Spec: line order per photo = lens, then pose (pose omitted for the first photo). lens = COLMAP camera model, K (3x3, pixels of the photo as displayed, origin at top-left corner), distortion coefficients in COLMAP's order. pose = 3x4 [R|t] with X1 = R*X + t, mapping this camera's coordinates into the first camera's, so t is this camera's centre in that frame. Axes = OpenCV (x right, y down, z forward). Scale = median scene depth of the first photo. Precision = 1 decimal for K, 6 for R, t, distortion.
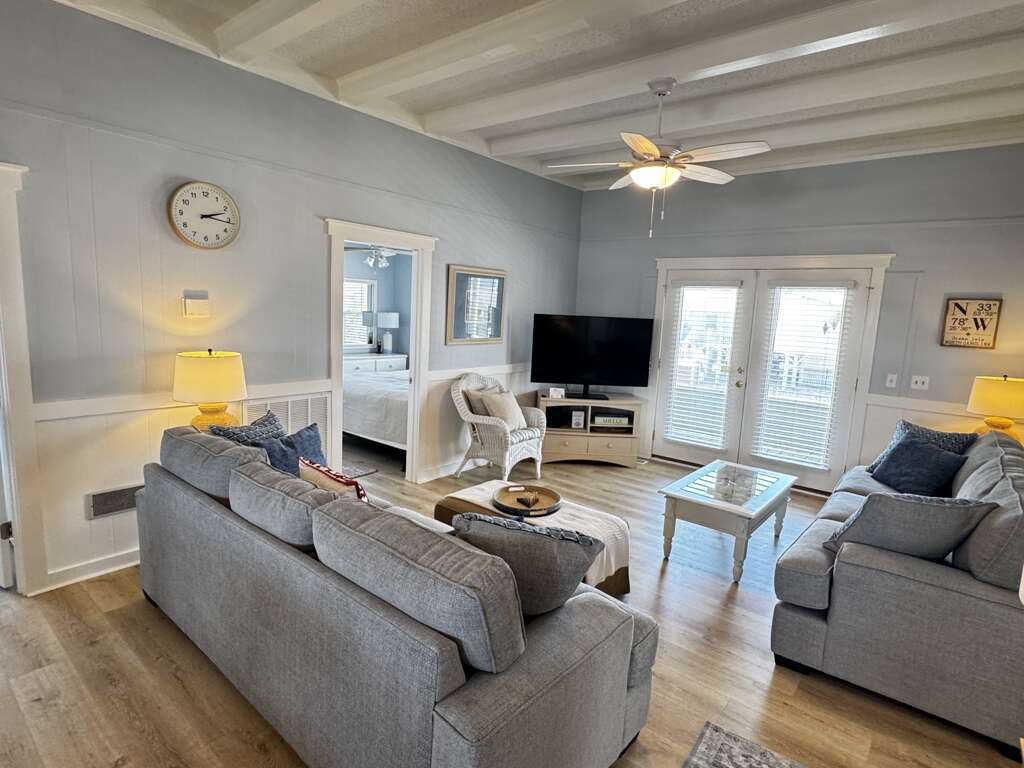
lens RADIAL K [[545.9, 0, 512.0], [0, 545.9, 384.0], [0, 0, 1]] dist [0.001713, -0.000556]
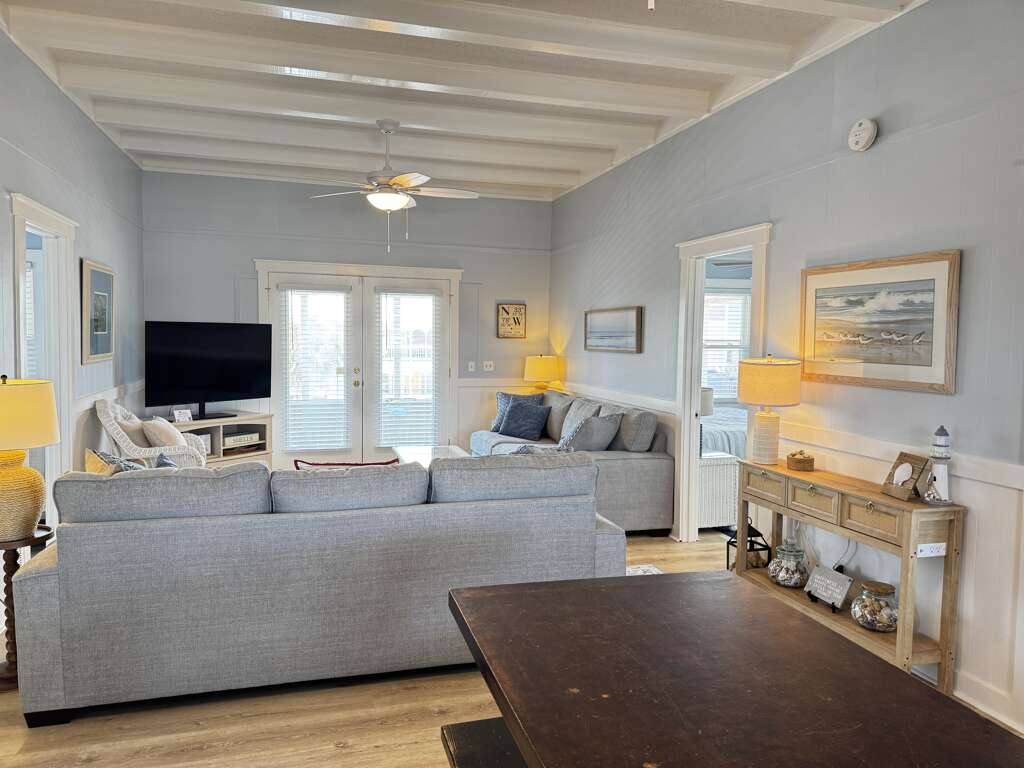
lens RADIAL K [[713.8, 0, 512.0], [0, 713.8, 384.0], [0, 0, 1]] dist [0.175962, -0.296055]
pose [[0.569457, -0.093218, 0.816719, -0.622879], [0.125764, 0.991732, 0.025505, 0.003752], [-0.812344, 0.088190, 0.576472, -0.054596]]
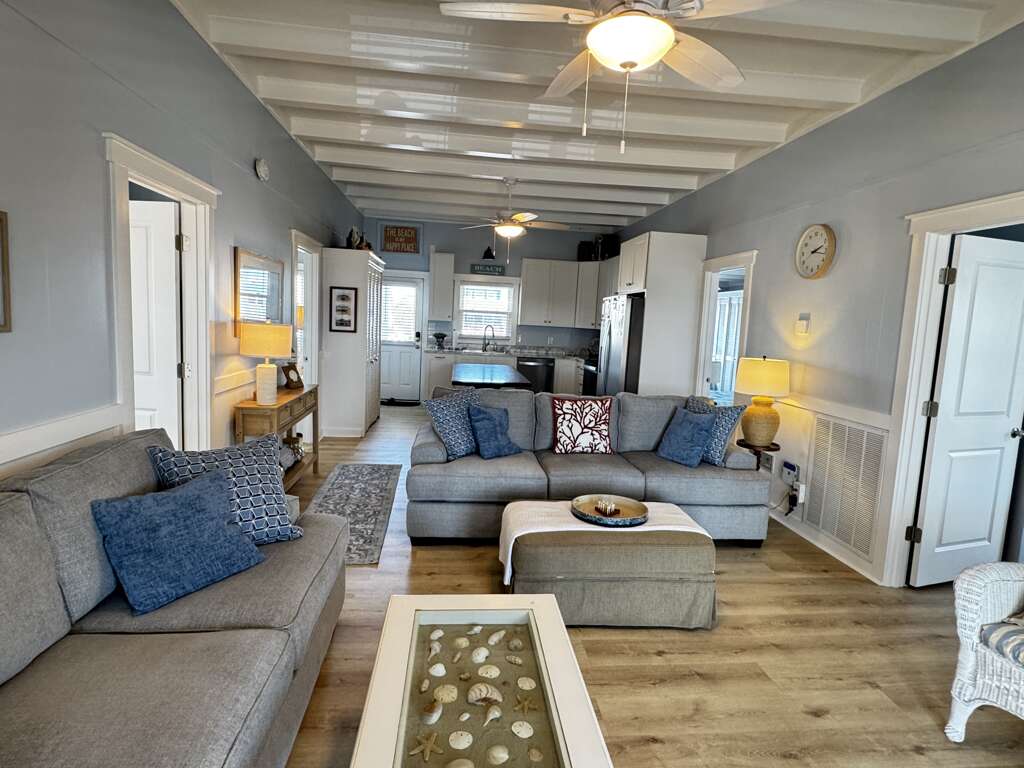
lens RADIAL K [[540.8, 0, 512.0], [0, 540.8, 384.0], [0, 0, 1]] dist [-0.001353, -0.000577]
pose [[-0.703279, 0.005996, -0.710889, 0.521900], [-0.177359, 0.966865, 0.183616, -0.084067], [0.688435, 0.255216, -0.678913, 0.967523]]
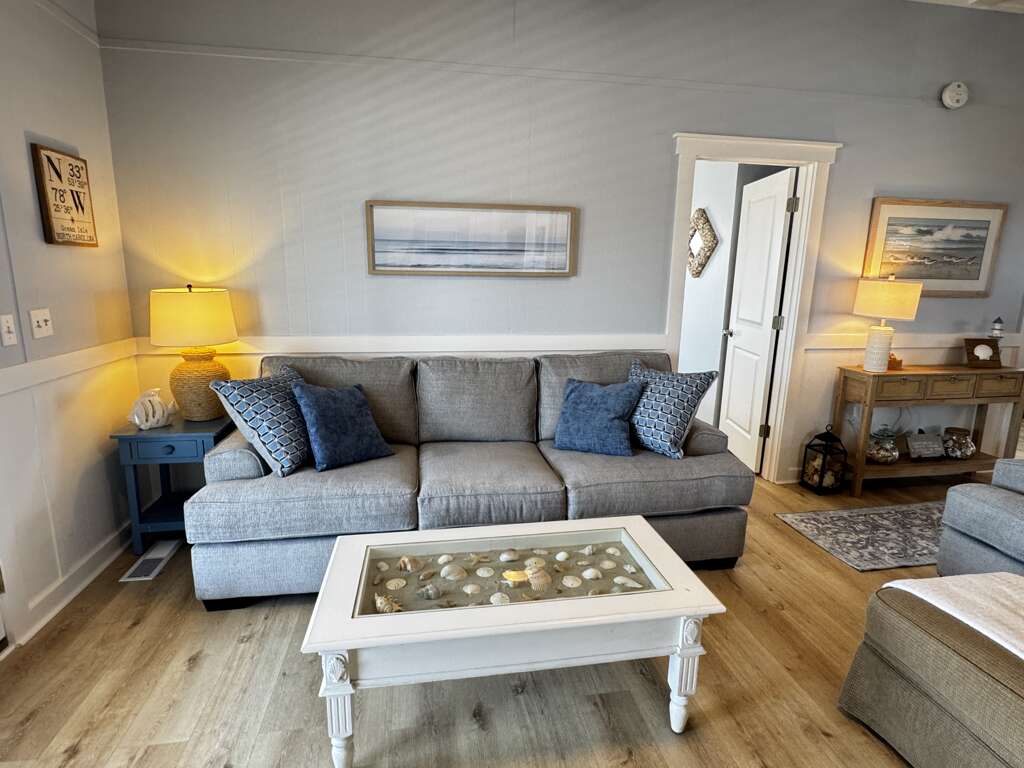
lens RADIAL K [[545.9, 0, 512.0], [0, 545.9, 384.0], [0, 0, 1]] dist [0.001713, -0.000556]
pose [[-0.749720, -0.188091, 0.634461, 0.114141], [0.041784, 0.943388, 0.329049, -0.087590], [-0.660434, 0.273205, -0.699418, 1.015797]]
